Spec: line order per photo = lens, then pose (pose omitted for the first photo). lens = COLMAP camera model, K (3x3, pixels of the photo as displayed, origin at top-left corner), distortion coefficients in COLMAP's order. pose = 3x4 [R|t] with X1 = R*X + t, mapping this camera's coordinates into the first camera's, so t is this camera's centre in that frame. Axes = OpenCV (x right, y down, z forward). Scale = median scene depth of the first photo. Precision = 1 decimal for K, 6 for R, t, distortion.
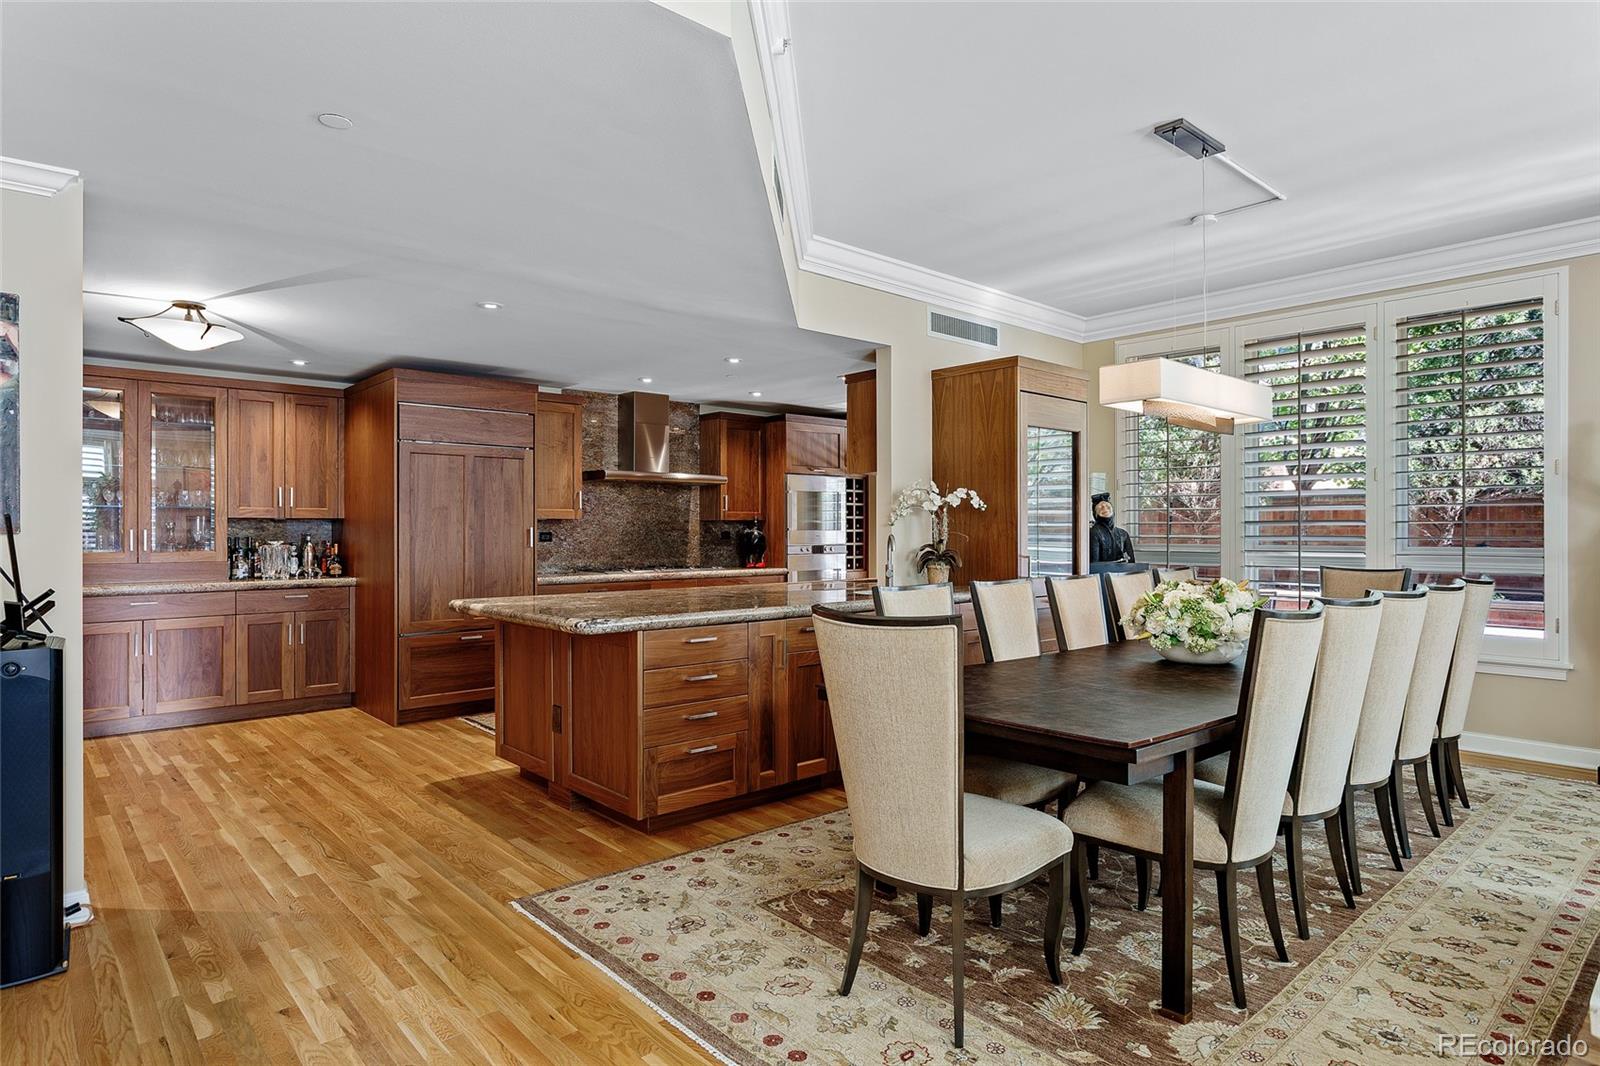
lens RADIAL K [[923.8, 0, 797.0], [0, 923.8, 529.1], [0, 0, 1]] dist [0.011362, 0.003697]
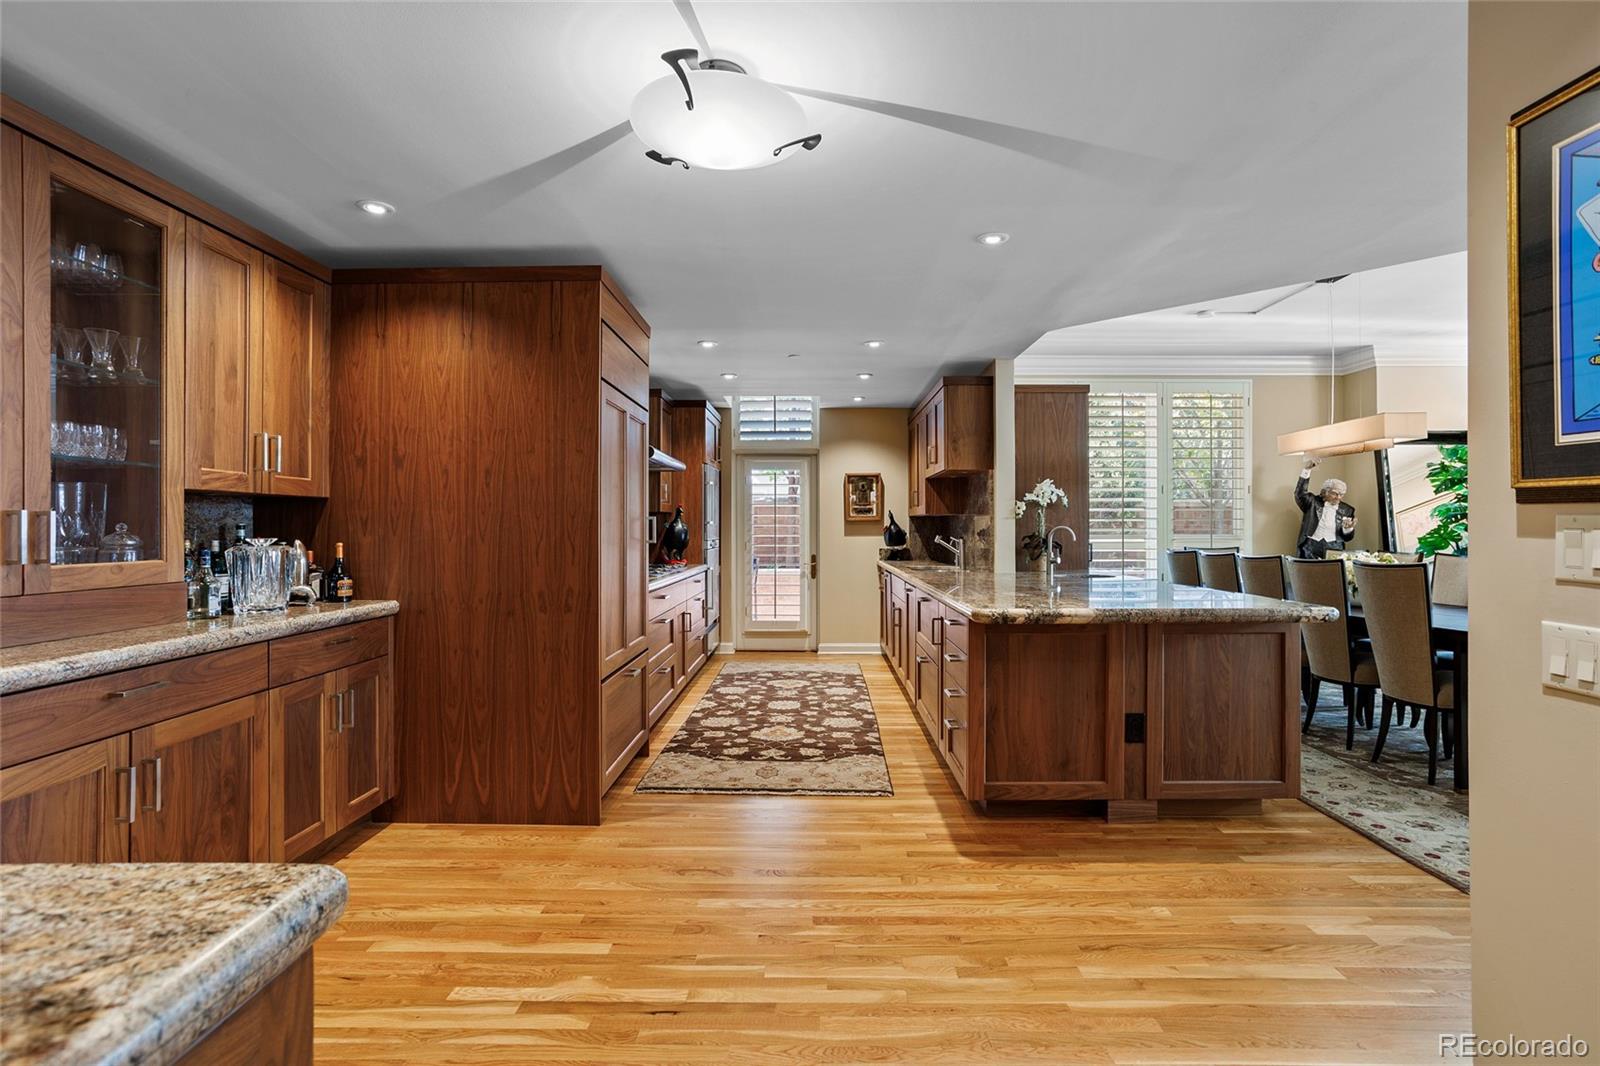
lens RADIAL K [[790.3, 0, 811.0], [0, 790.3, 525.9], [0, 0, 1]] dist [-0.040087, 0.026531]
pose [[0.652887, 0.002409, 0.757452, -0.706908], [-0.000045, 0.999995, -0.003141, 0.007828], [-0.757456, 0.002017, 0.652884, 0.503176]]
